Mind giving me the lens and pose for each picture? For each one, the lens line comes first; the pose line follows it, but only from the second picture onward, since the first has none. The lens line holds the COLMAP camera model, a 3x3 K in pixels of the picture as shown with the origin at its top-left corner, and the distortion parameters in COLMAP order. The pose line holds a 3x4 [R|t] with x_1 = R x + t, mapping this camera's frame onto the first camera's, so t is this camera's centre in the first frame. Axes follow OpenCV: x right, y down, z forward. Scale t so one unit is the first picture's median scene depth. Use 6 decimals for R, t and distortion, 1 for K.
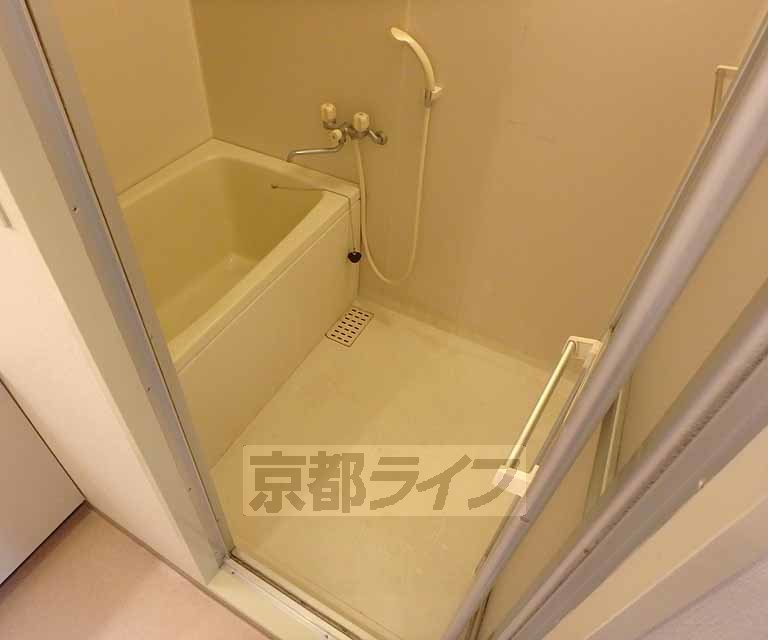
lens RADIAL K [[517.2, 0, 384.0], [0, 517.2, 320.0], [0, 0, 1]] dist [-0.003821, -0.027056]
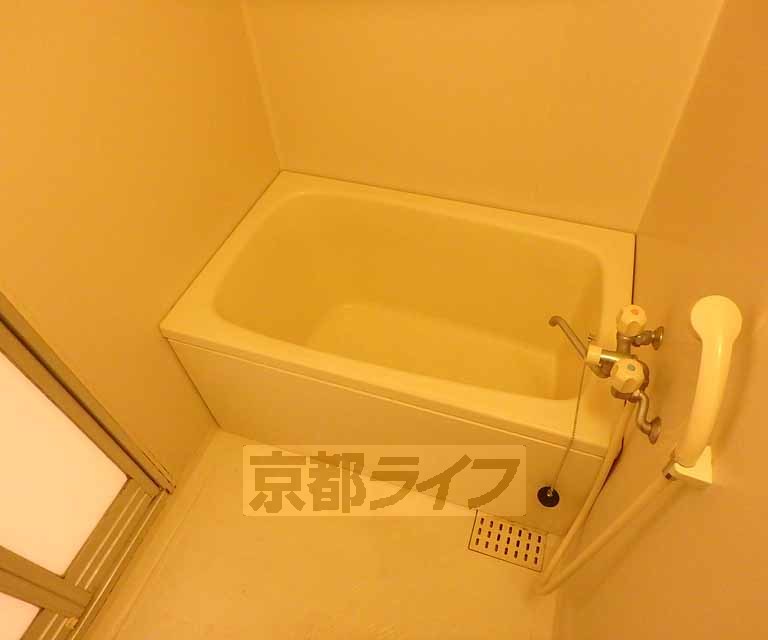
lens RADIAL K [[517.2, 0, 384.0], [0, 517.2, 320.0], [0, 0, 1]] dist [-0.003821, -0.027056]
pose [[0.118658, 0.710522, -0.693598, 0.188199], [-0.649989, 0.583648, 0.486692, -0.402171], [0.750623, 0.393082, 0.531086, 0.429923]]
